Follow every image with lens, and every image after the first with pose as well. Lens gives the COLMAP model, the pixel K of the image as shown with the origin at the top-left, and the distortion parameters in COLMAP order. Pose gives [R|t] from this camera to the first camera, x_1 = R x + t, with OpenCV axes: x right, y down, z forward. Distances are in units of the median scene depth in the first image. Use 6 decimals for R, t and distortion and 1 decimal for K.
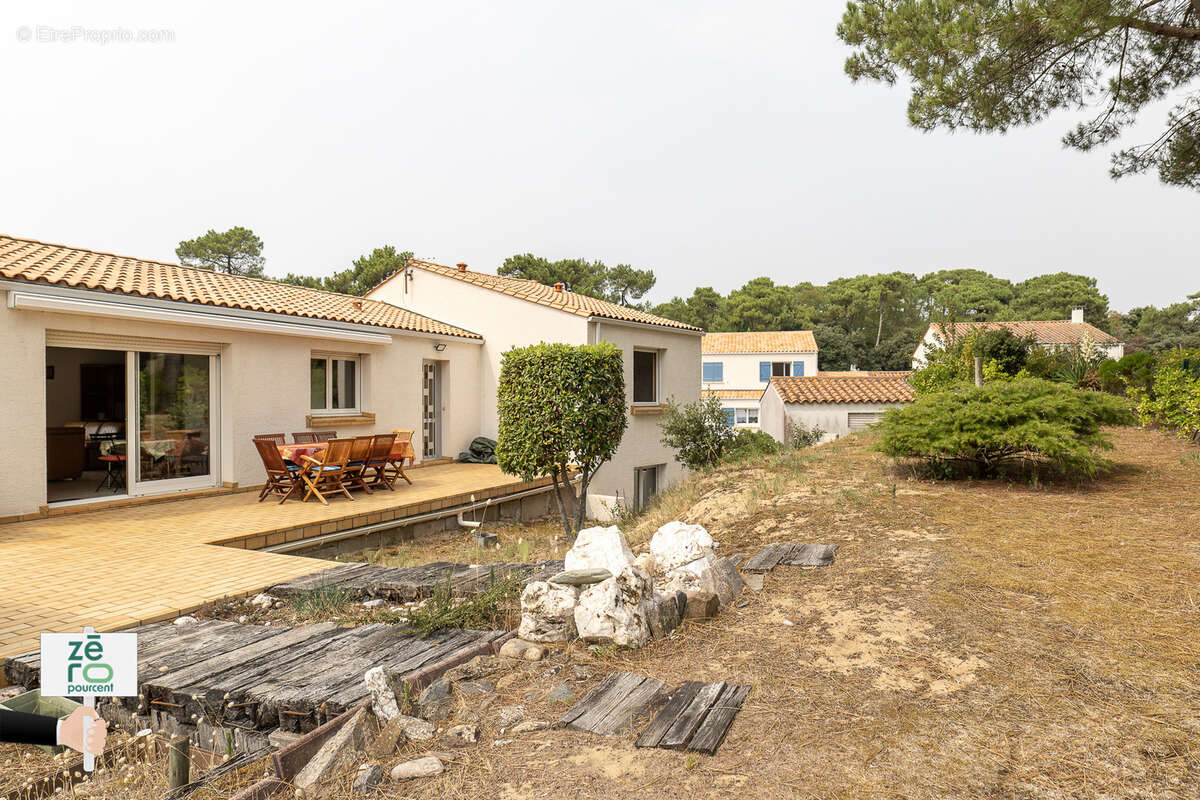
lens RADIAL K [[724.4, 0, 621.1], [0, 724.4, 405.2], [0, 0, 1]] dist [-0.048469, 0.039936]
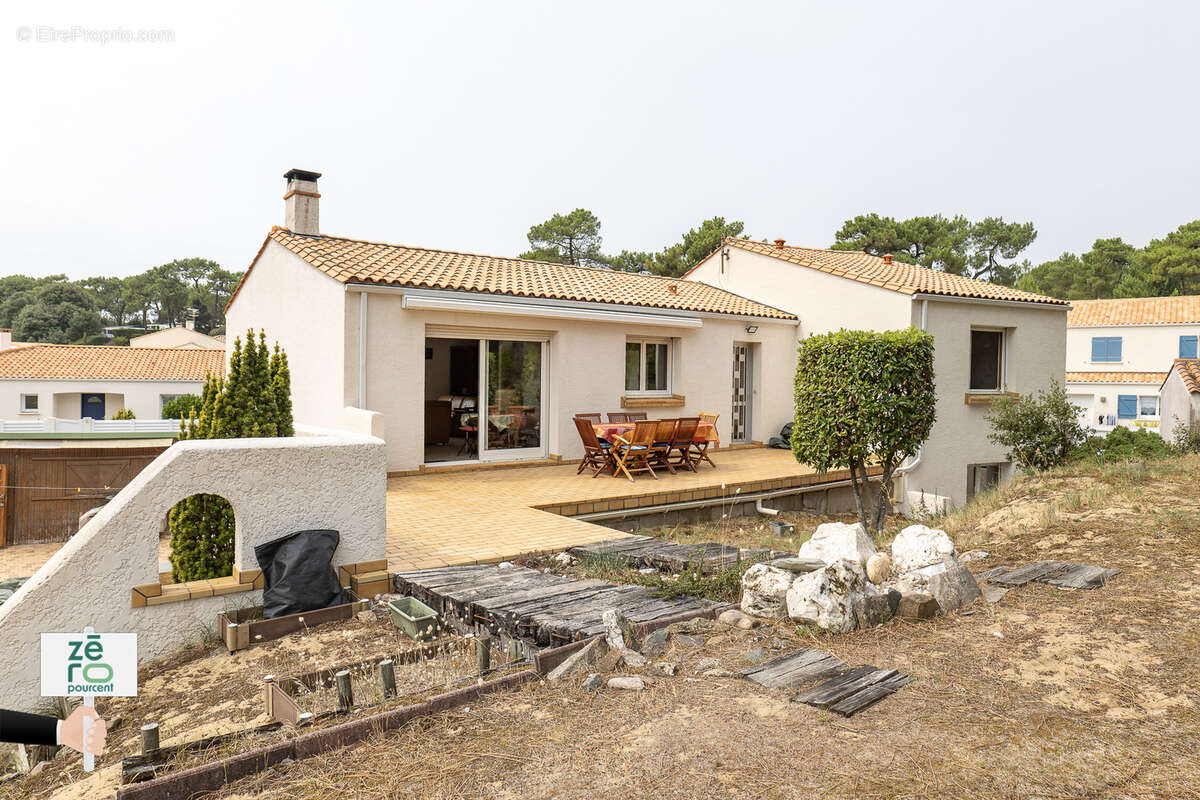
lens RADIAL K [[785.8, 0, 580.9], [0, 785.8, 394.8], [0, 0, 1]] dist [-0.052945, 0.044571]
pose [[0.882999, 0.026164, -0.468645, 0.066093], [-0.018349, 0.999606, 0.021234, -0.013932], [0.469016, -0.010151, 0.883131, -0.070193]]
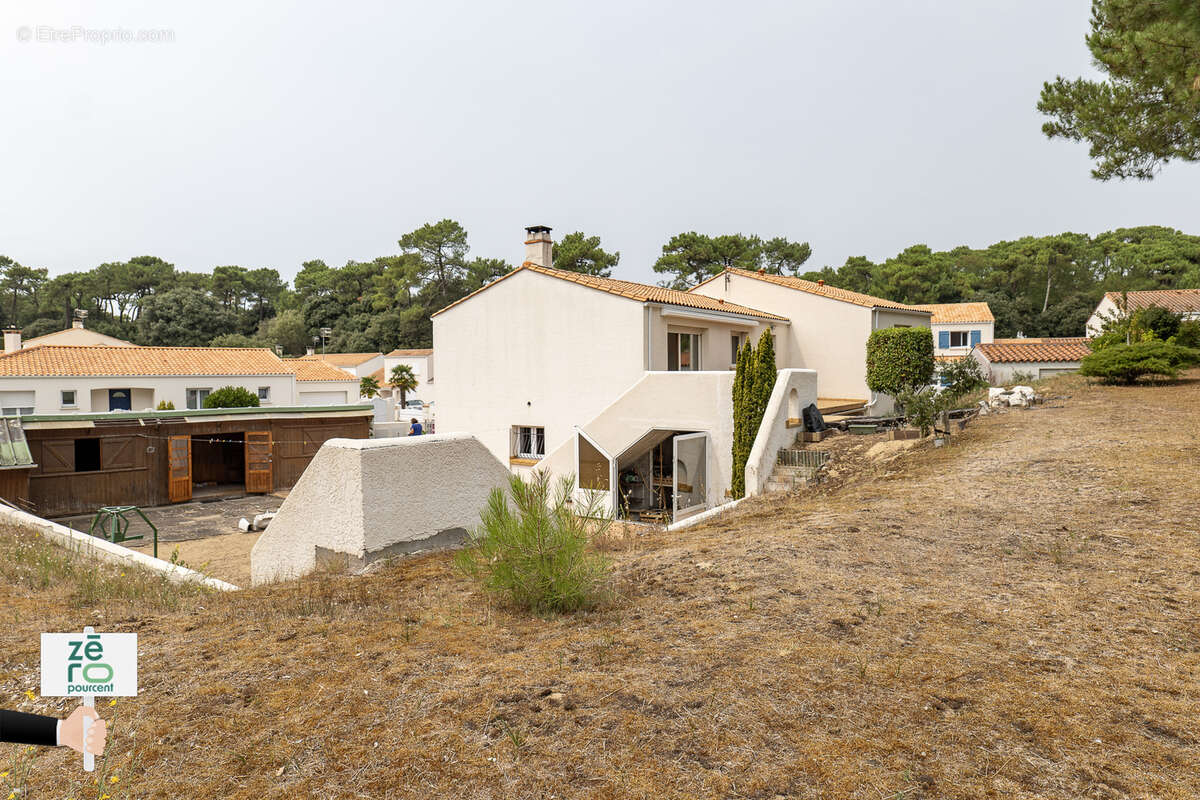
lens RADIAL K [[785.8, 0, 580.9], [0, 785.8, 394.8], [0, 0, 1]] dist [-0.052945, 0.044571]
pose [[0.982244, -0.000770, -0.187608, -0.505113], [0.004513, 0.999799, 0.019521, 0.050629], [0.187555, -0.020021, 0.982050, -1.174126]]
